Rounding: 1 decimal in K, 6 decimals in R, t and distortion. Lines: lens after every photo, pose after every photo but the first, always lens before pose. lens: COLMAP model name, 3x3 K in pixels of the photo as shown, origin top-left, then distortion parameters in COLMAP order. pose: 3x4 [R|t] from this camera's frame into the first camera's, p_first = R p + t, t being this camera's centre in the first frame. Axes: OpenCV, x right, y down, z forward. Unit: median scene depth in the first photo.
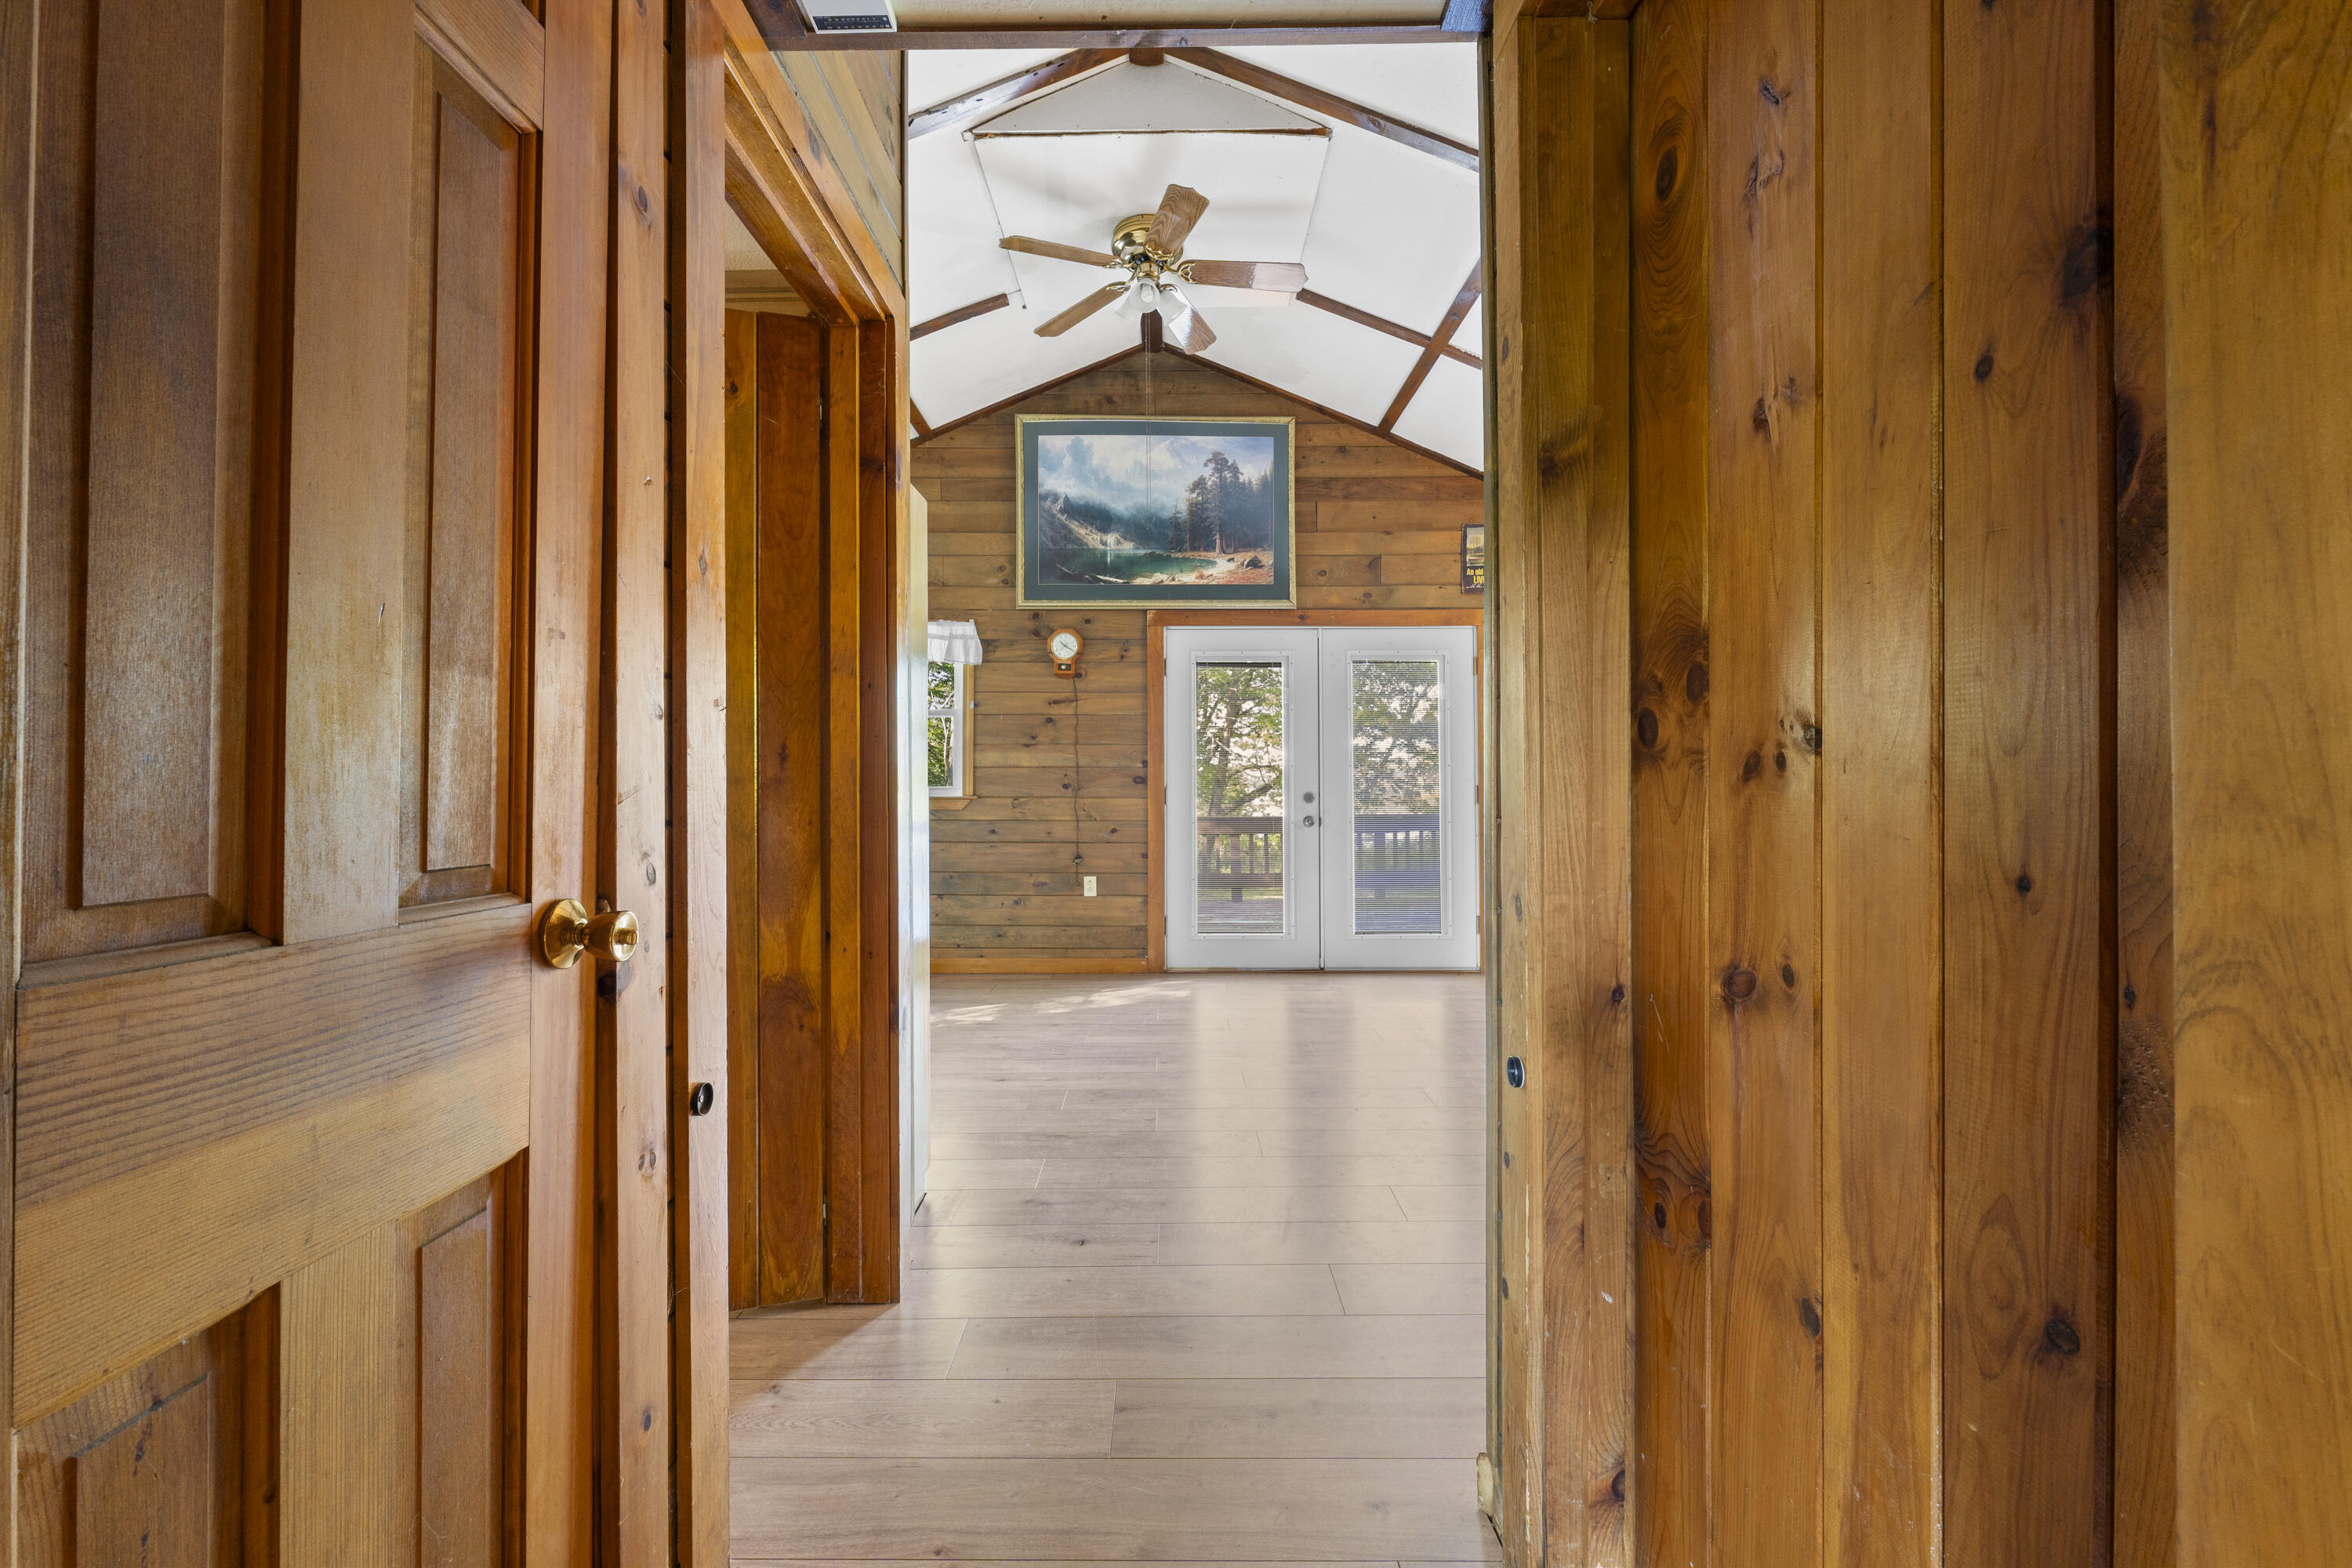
lens RADIAL K [[996.0, 0, 1170.2], [0, 996.0, 783.2], [0, 0, 1]] dist [-0.011578, 0.000015]
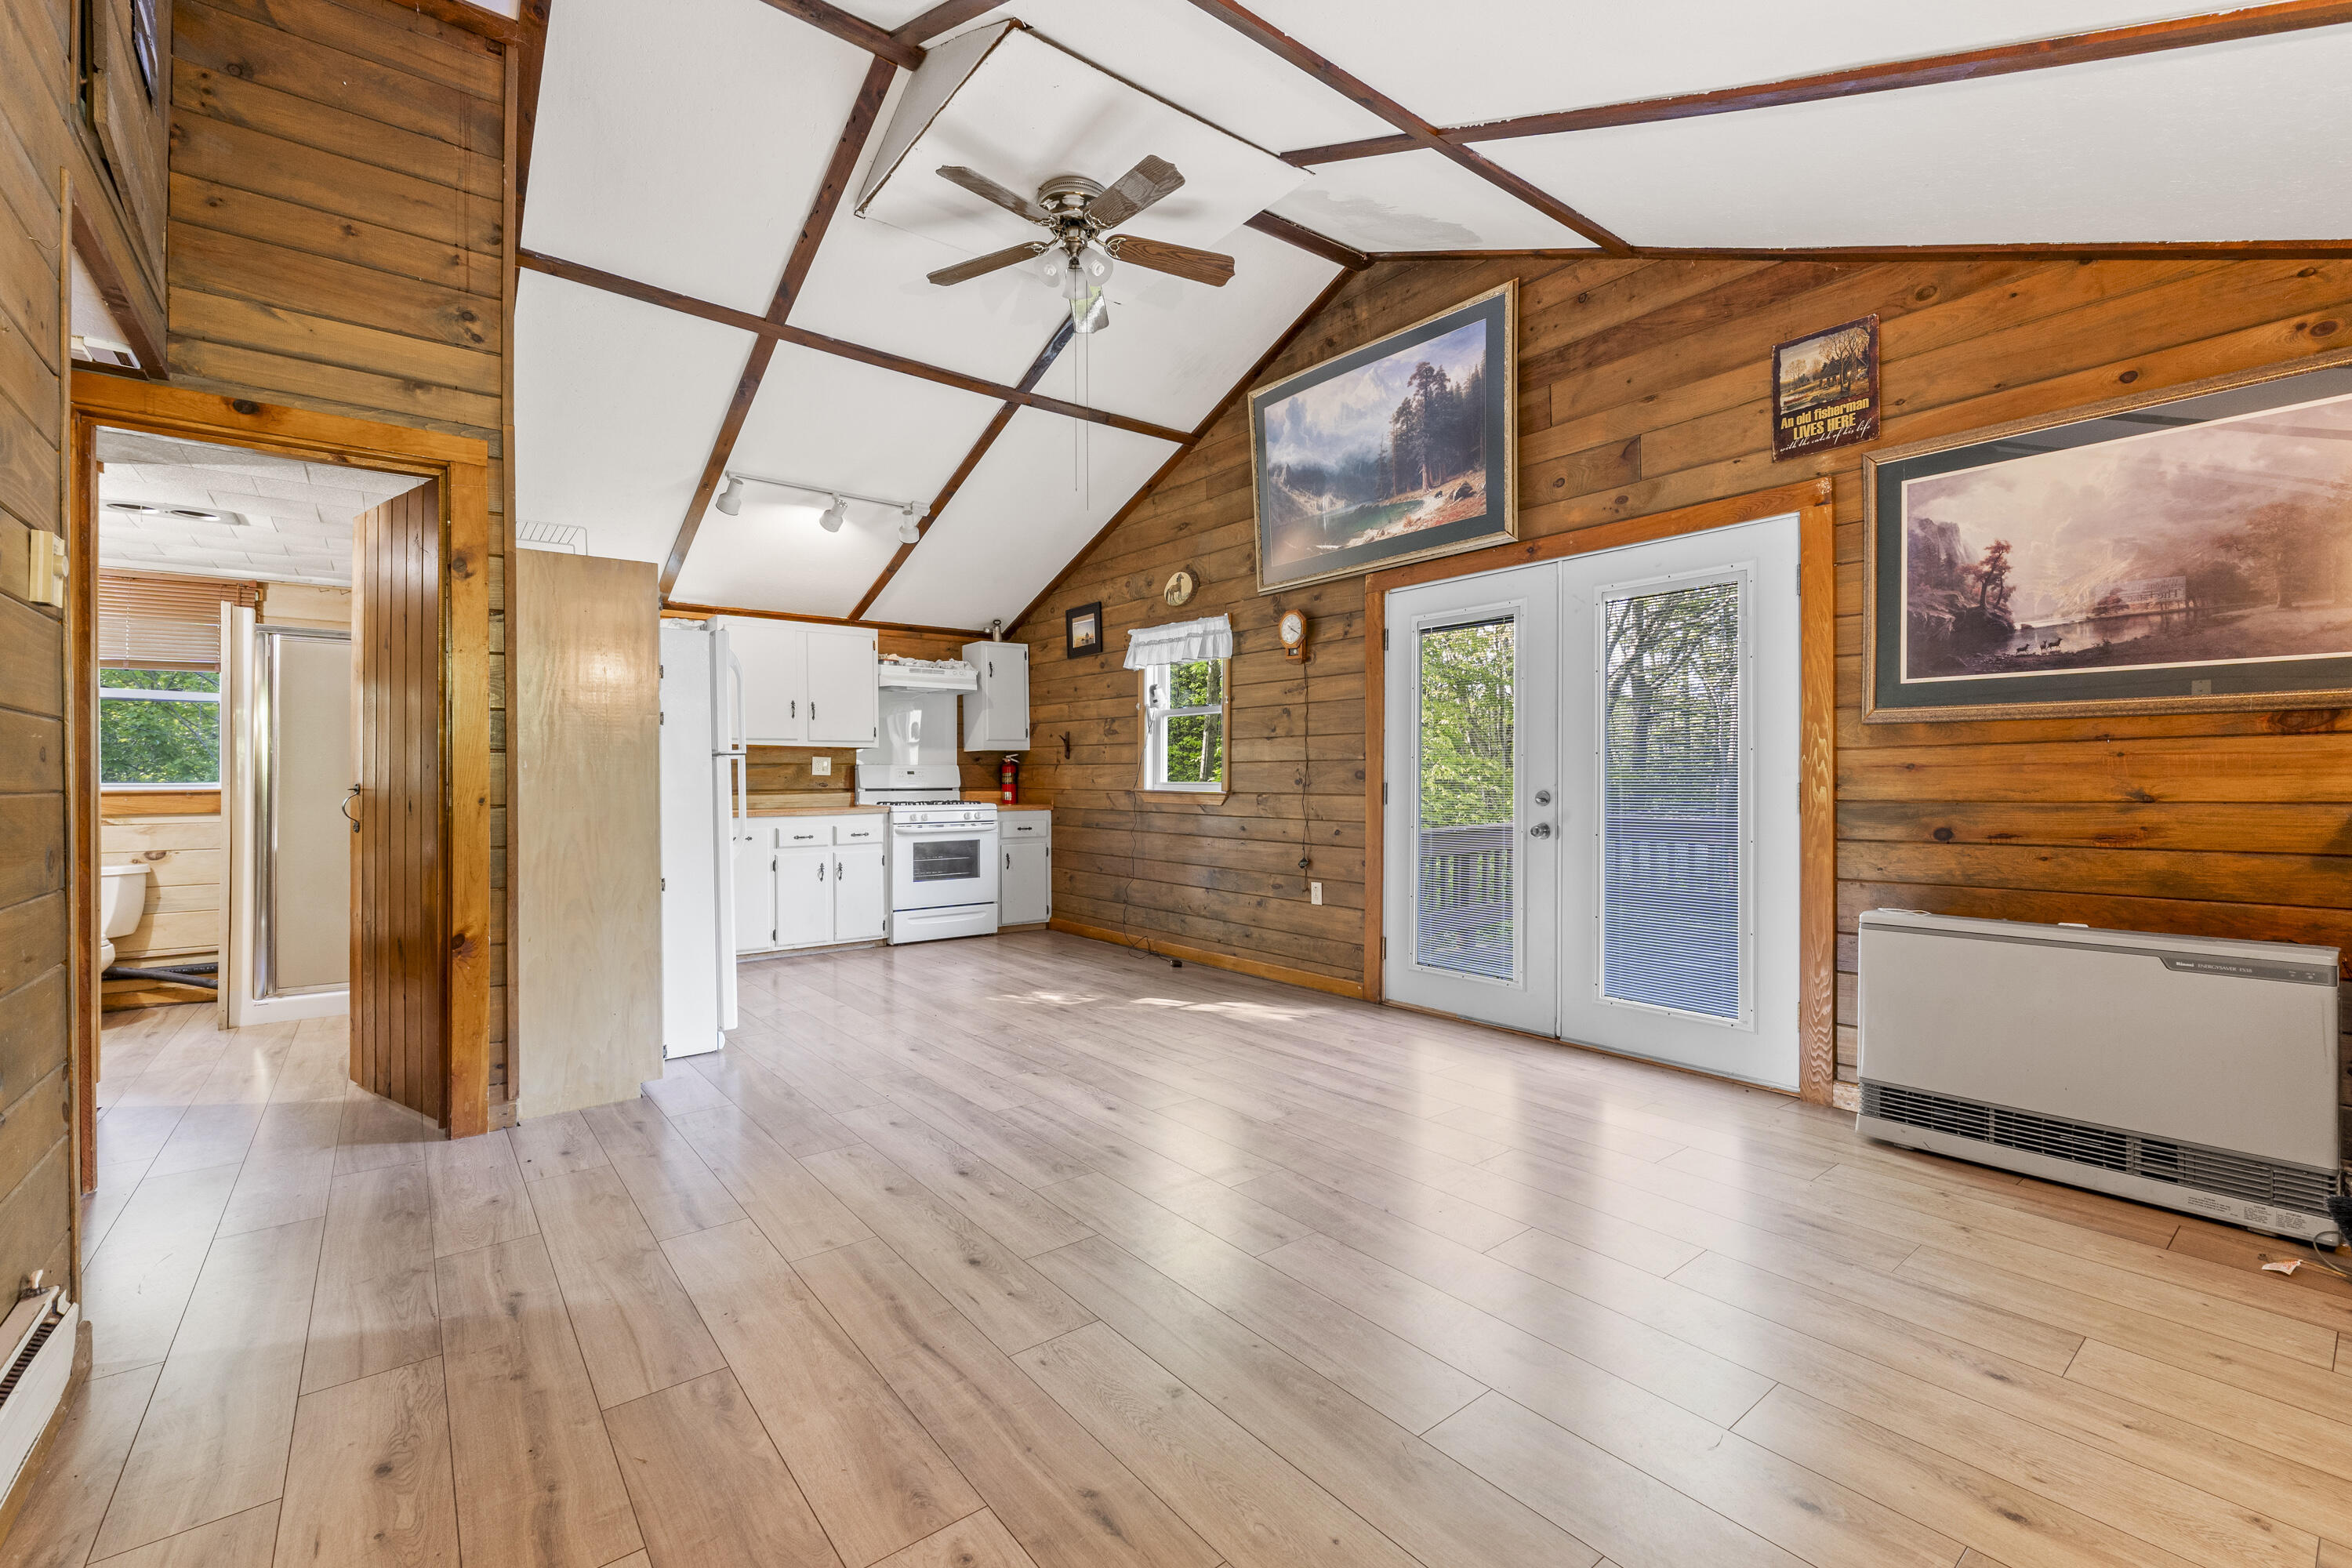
lens RADIAL K [[996.0, 0, 1157.8], [0, 996.0, 787.6], [0, 0, 1]] dist [-0.011578, 0.000015]
pose [[0.609837, 0.006629, -0.792499, 0.543796], [0.003653, 0.999931, 0.011176, -0.002355], [0.792518, -0.009710, 0.609771, 0.339602]]
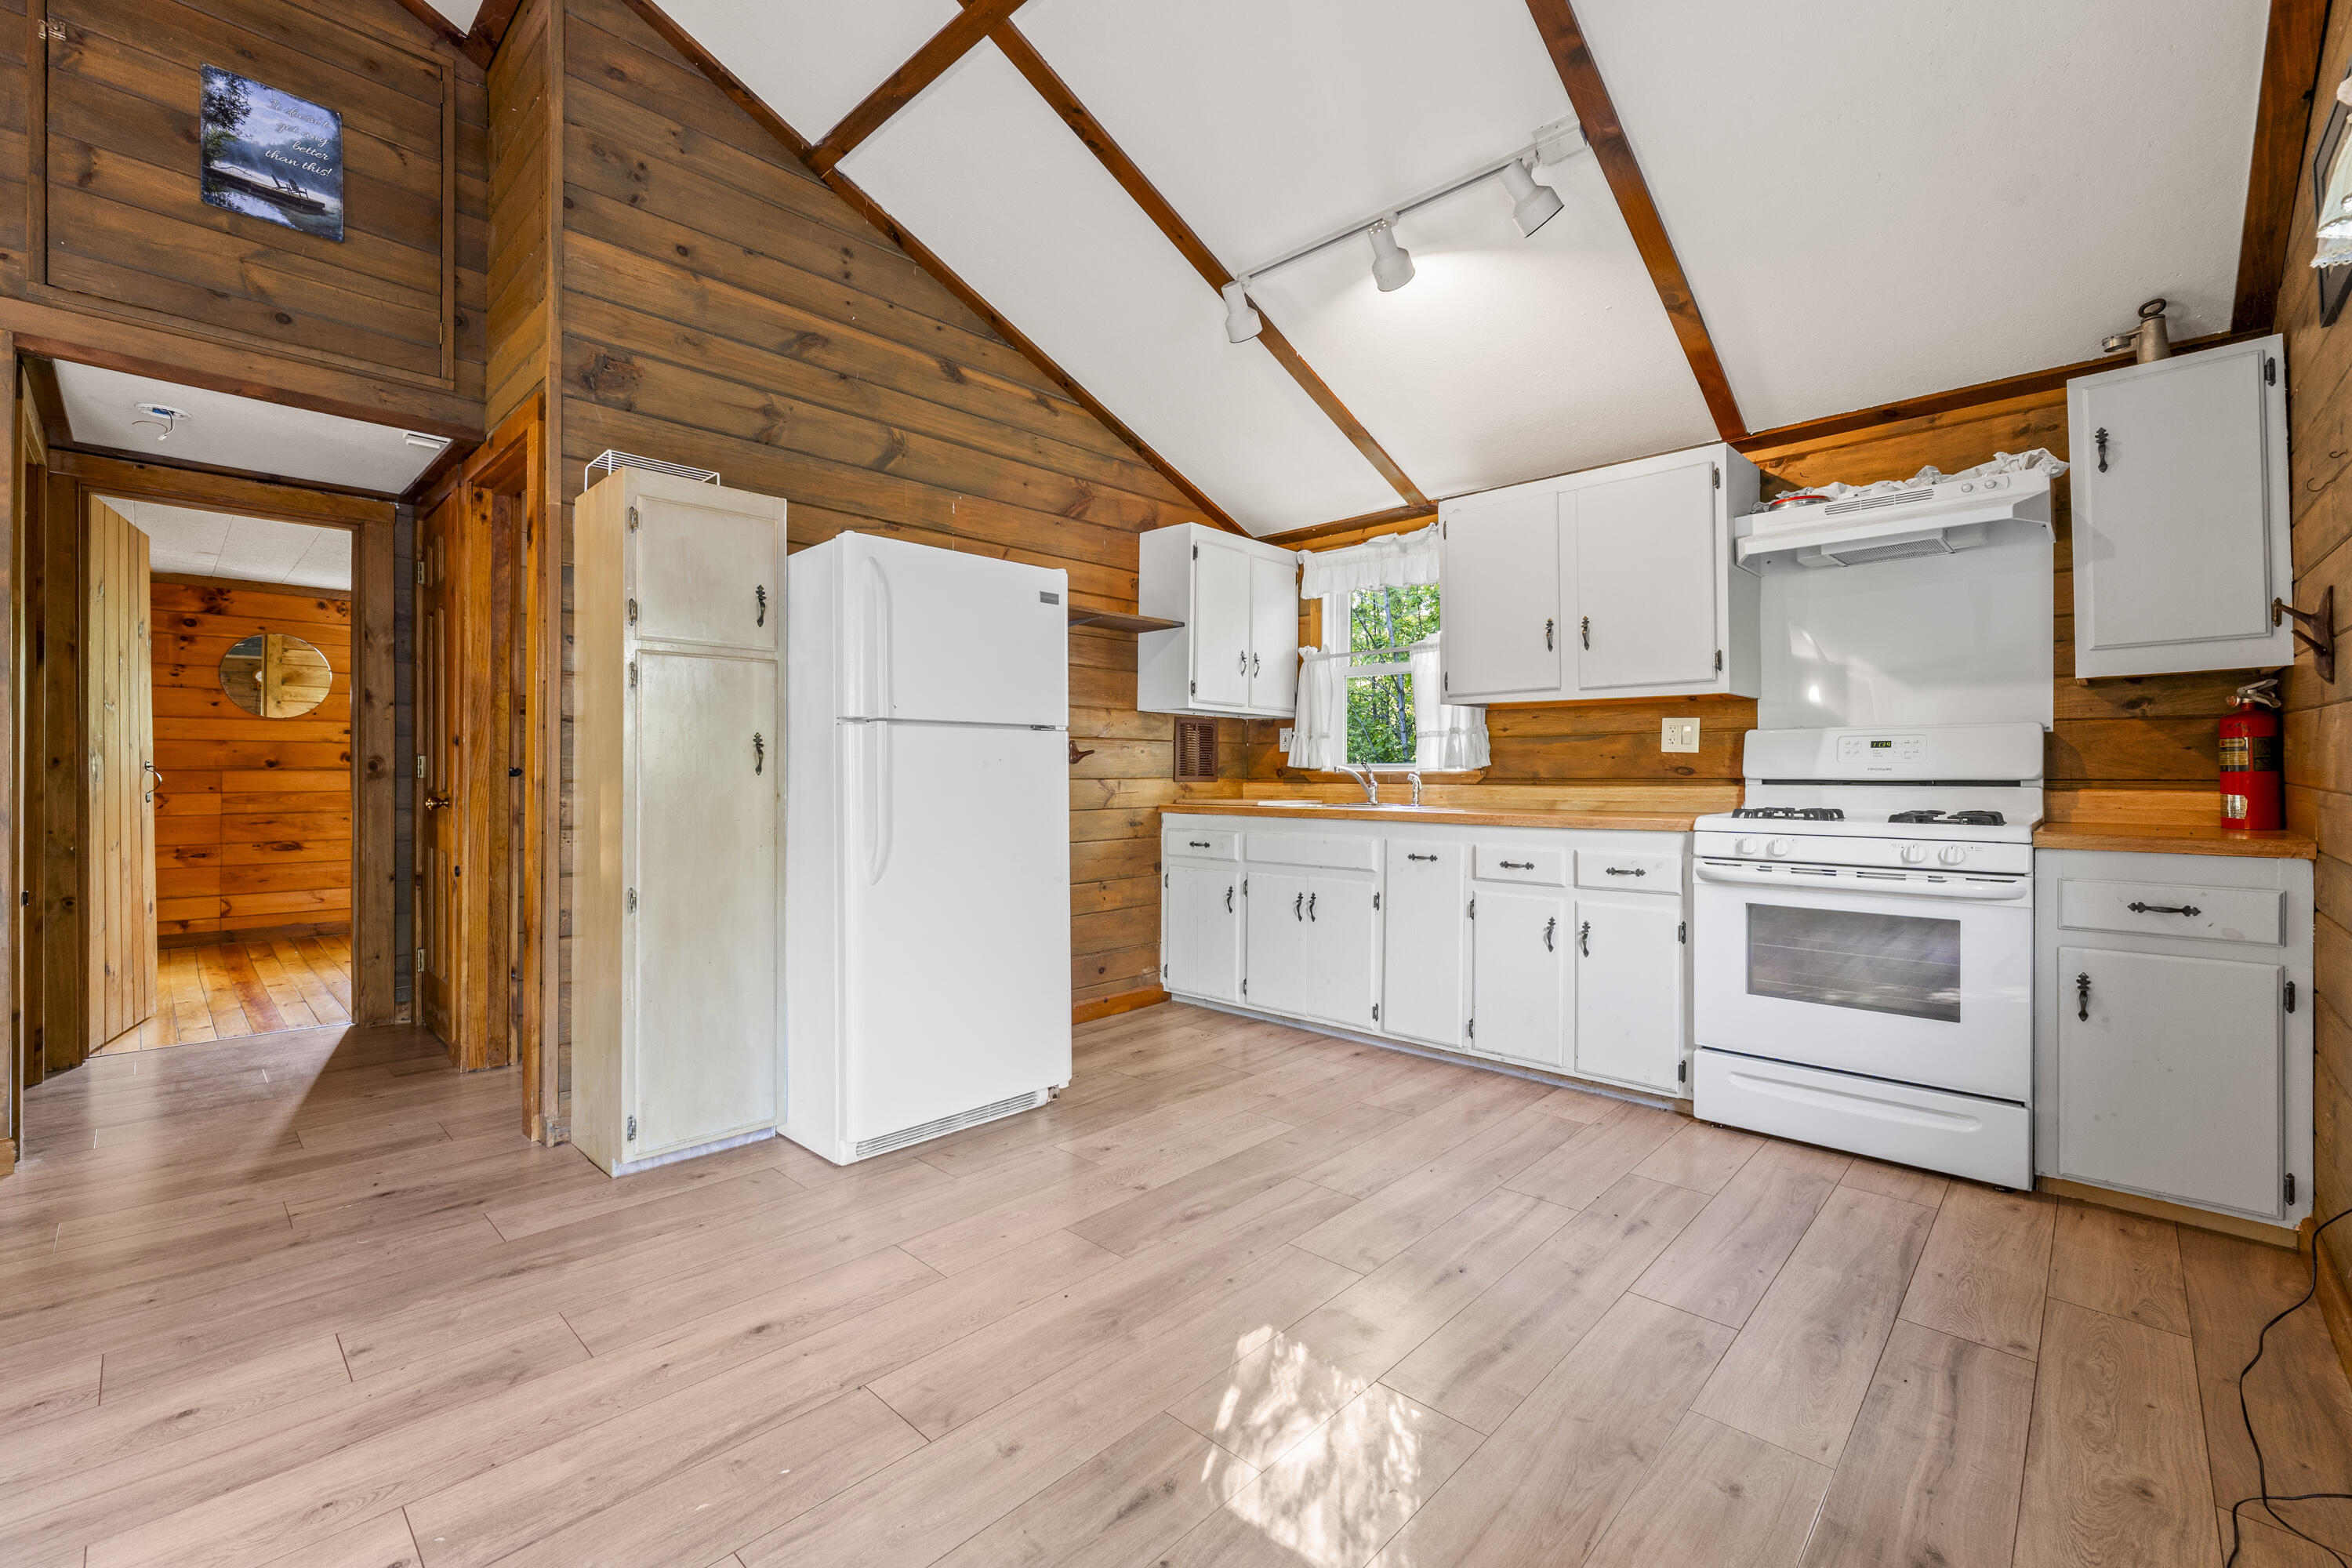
lens RADIAL K [[996.0, 0, 1160.0], [0, 996.0, 772.7], [0, 0, 1]] dist [-0.011578, 0.000015]
pose [[-0.696930, 0.005049, -0.717121, 0.035065], [0.003495, 0.999987, 0.003643, 0.003931], [0.717131, 0.000033, -0.696939, 0.944926]]
